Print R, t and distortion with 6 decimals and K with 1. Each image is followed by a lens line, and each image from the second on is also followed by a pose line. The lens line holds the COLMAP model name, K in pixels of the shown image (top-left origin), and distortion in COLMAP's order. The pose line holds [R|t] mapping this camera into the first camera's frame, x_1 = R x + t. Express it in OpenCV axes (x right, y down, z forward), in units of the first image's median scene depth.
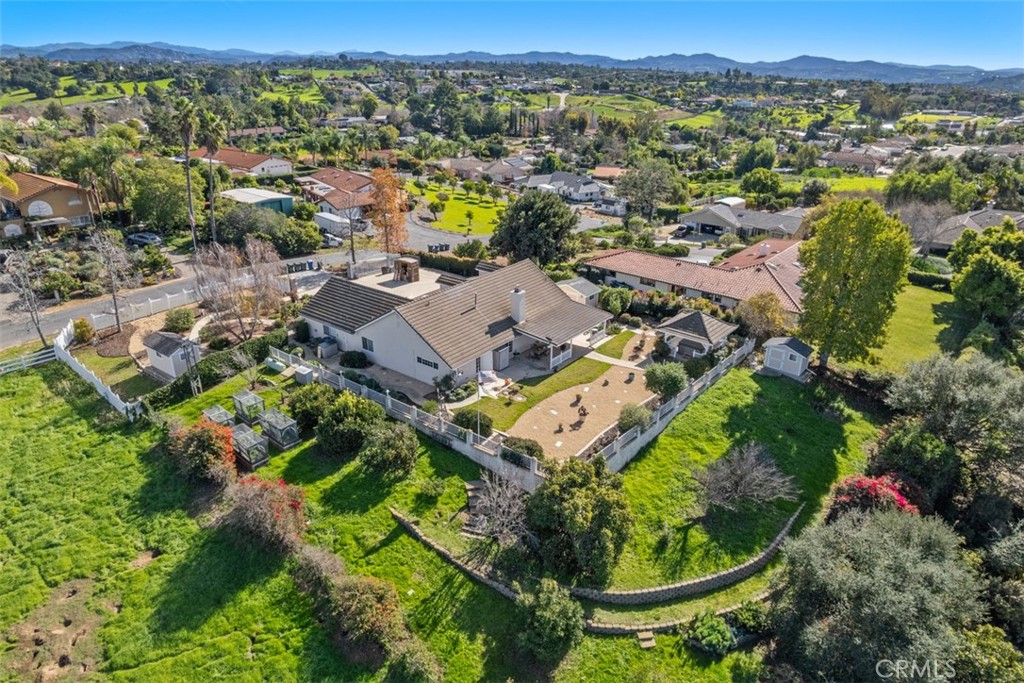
lens RADIAL K [[658.4, 0, 512.0], [0, 658.4, 341.5], [0, 0, 1]] dist [-0.089369, 0.084525]
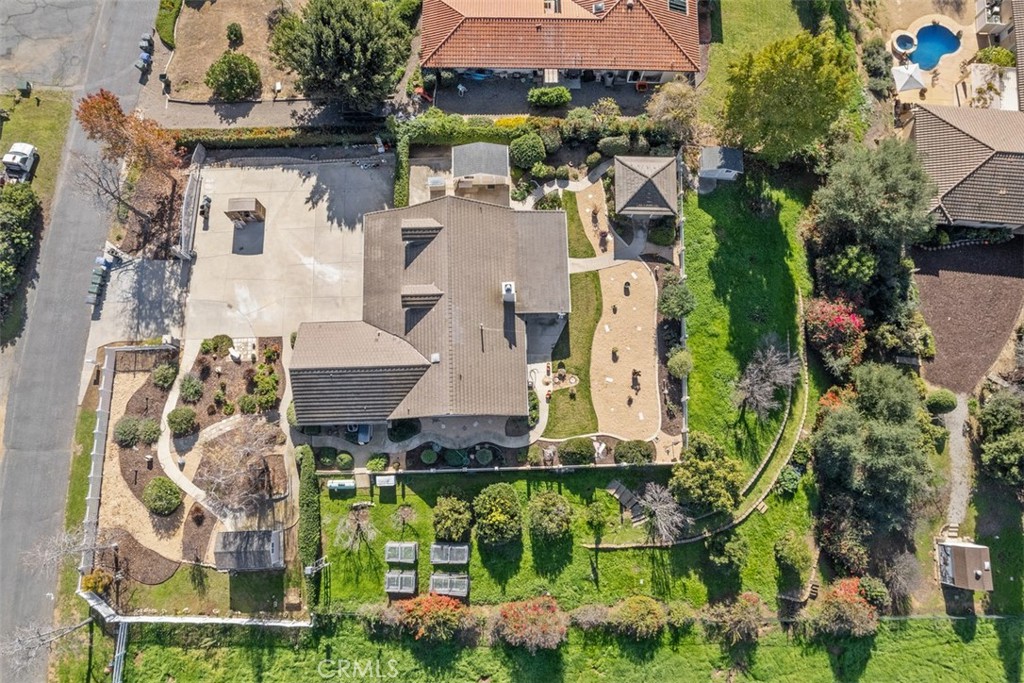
lens RADIAL K [[658.4, 0, 512.0], [0, 658.4, 341.5], [0, 0, 1]] dist [-0.089369, 0.084525]
pose [[0.776257, -0.620042, 0.113904, -0.170162], [0.246522, 0.464850, 0.850377, -1.013011], [-0.580218, -0.632031, 0.513697, 0.577194]]
